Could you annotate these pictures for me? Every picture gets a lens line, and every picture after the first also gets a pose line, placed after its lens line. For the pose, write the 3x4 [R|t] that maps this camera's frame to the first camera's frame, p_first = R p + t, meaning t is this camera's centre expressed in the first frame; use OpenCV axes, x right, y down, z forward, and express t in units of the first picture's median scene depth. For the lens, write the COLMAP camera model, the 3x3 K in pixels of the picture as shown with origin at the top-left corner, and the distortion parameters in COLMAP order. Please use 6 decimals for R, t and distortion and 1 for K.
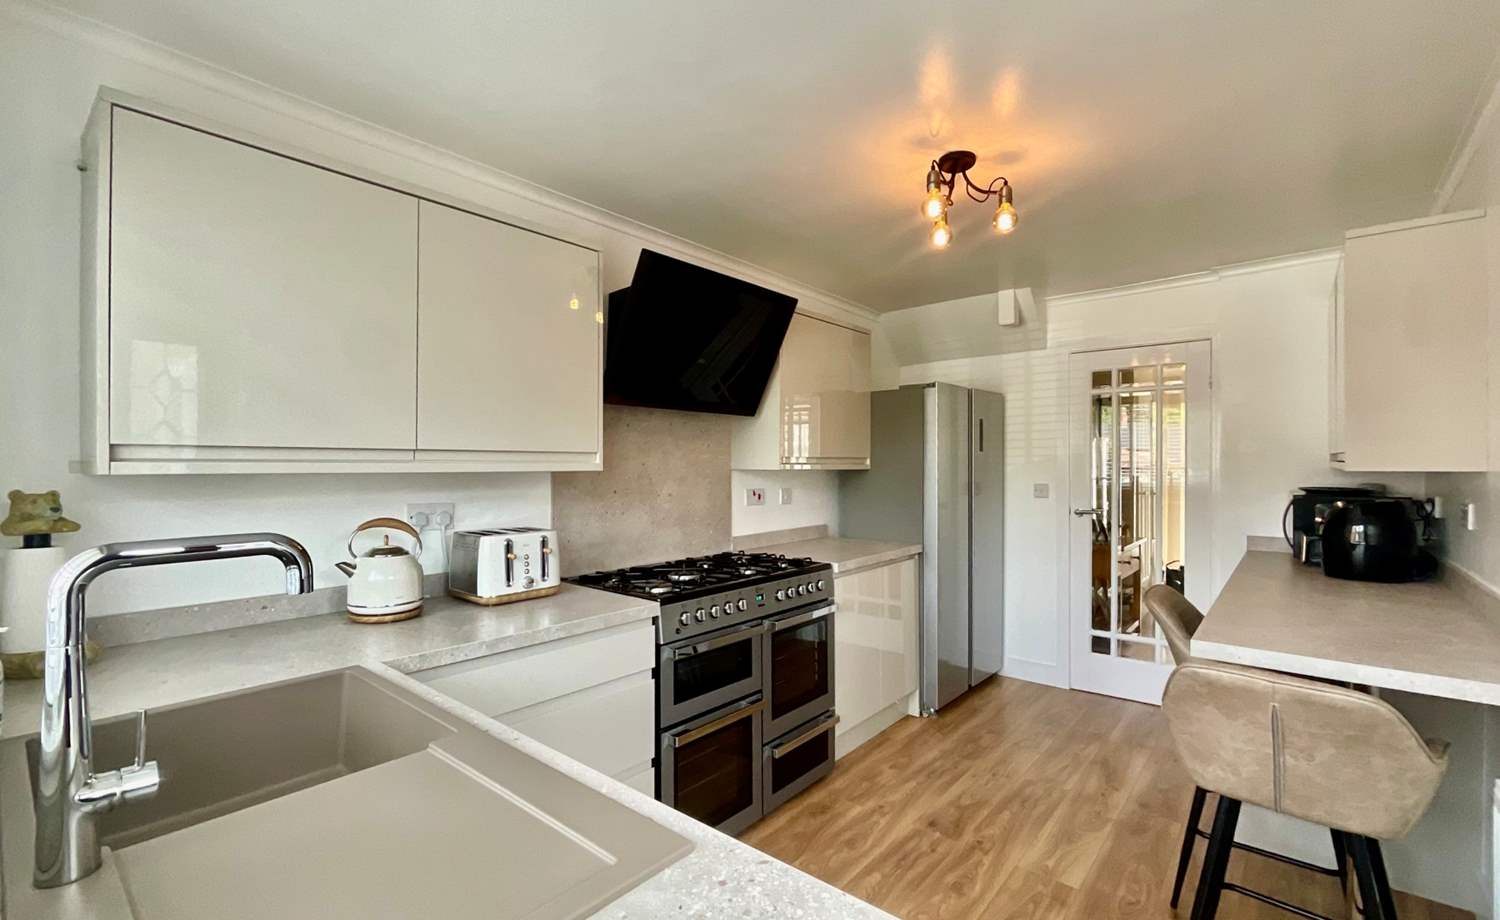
lens RADIAL K [[640.7, 0, 742.4], [0, 640.7, 461.2], [0, 0, 1]] dist [0.000991, -0.000080]
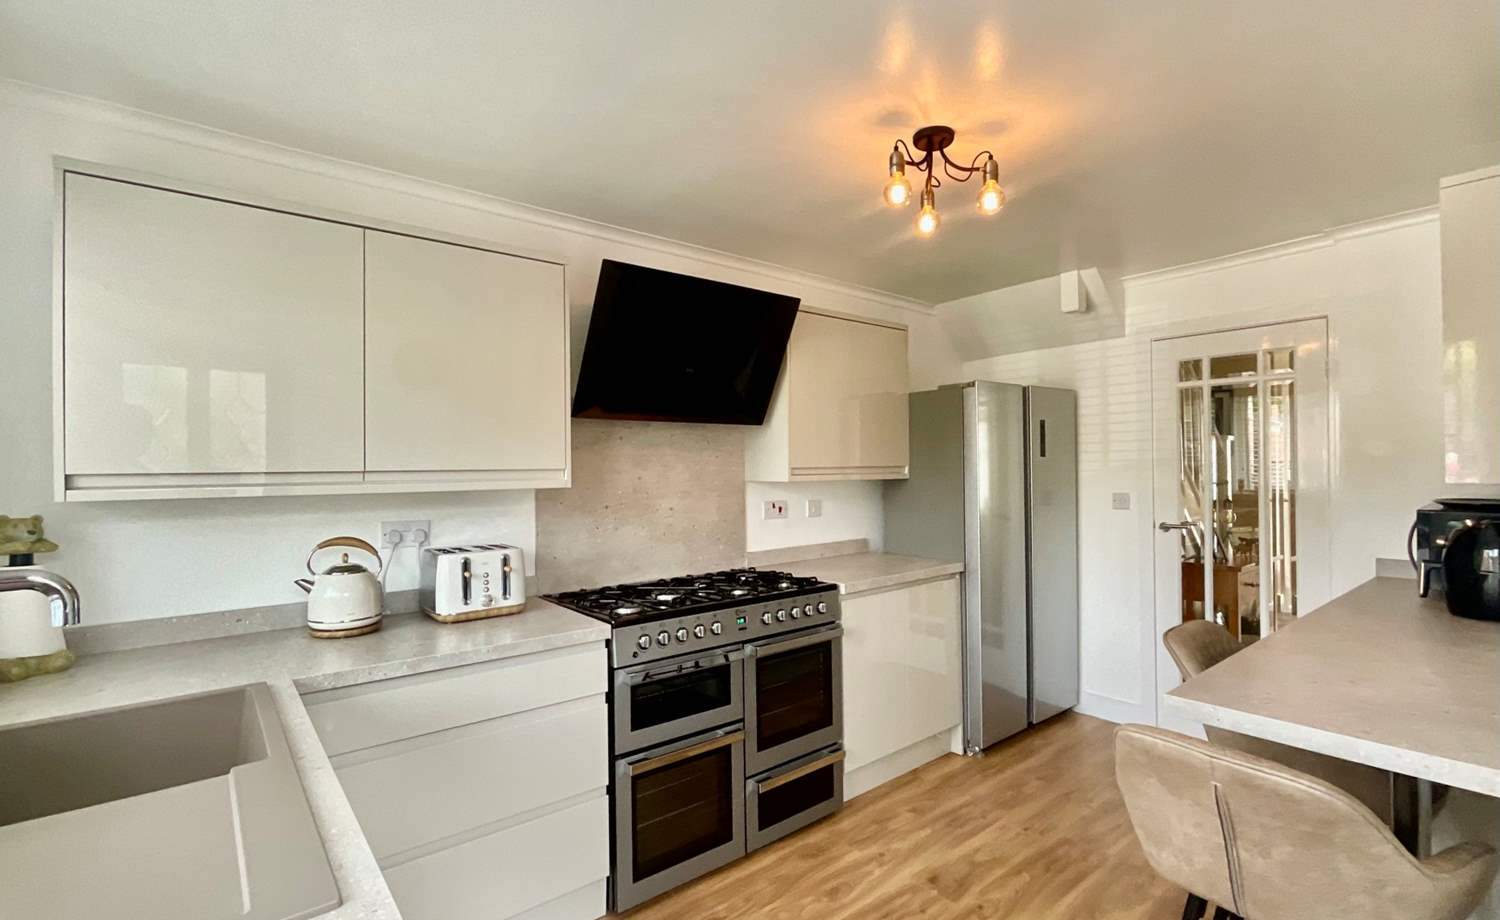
lens RADIAL K [[669.8, 0, 745.2], [0, 669.8, 461.8], [0, 0, 1]] dist [-0.000816, 0.000351]
pose [[0.983924, -0.013294, -0.178090, 0.210750], [0.012808, 0.999910, -0.003882, -0.015741], [0.178126, 0.001538, 0.984006, 0.034226]]
